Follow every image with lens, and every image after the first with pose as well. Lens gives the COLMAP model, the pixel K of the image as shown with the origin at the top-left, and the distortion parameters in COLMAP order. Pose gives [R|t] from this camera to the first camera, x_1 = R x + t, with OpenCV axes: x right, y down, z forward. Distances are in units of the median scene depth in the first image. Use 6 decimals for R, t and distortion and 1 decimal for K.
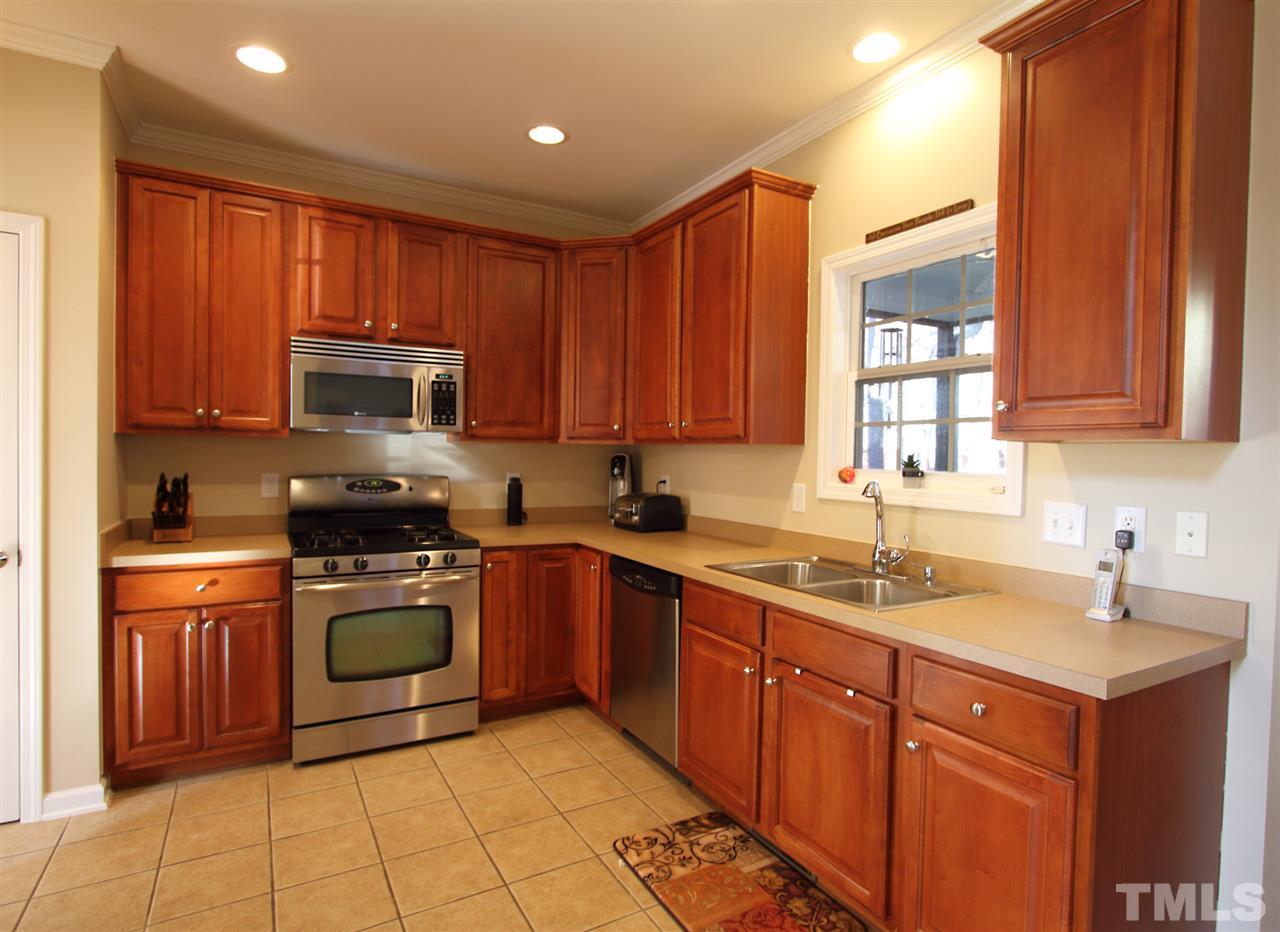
lens RADIAL K [[687.9, 0, 652.2], [0, 687.9, 469.1], [0, 0, 1]] dist [-0.008540, -0.001168]
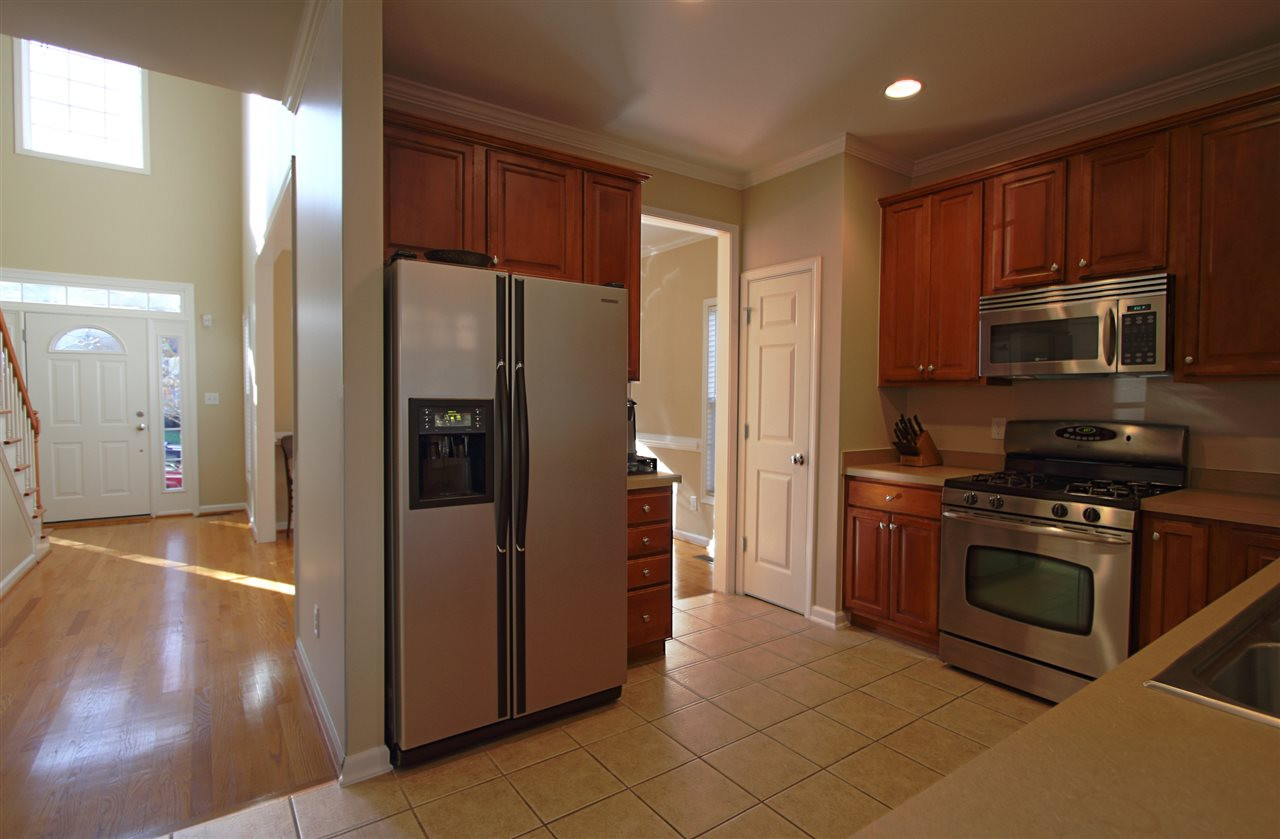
lens RADIAL K [[617.0, 0, 648.1], [0, 617.0, 419.2], [0, 0, 1]] dist [-0.004609, -0.000271]
pose [[0.092225, 0.016992, -0.995593, 0.432015], [-0.028192, 0.999498, 0.014447, 0.010890], [0.995339, 0.026736, 0.092658, 0.347245]]
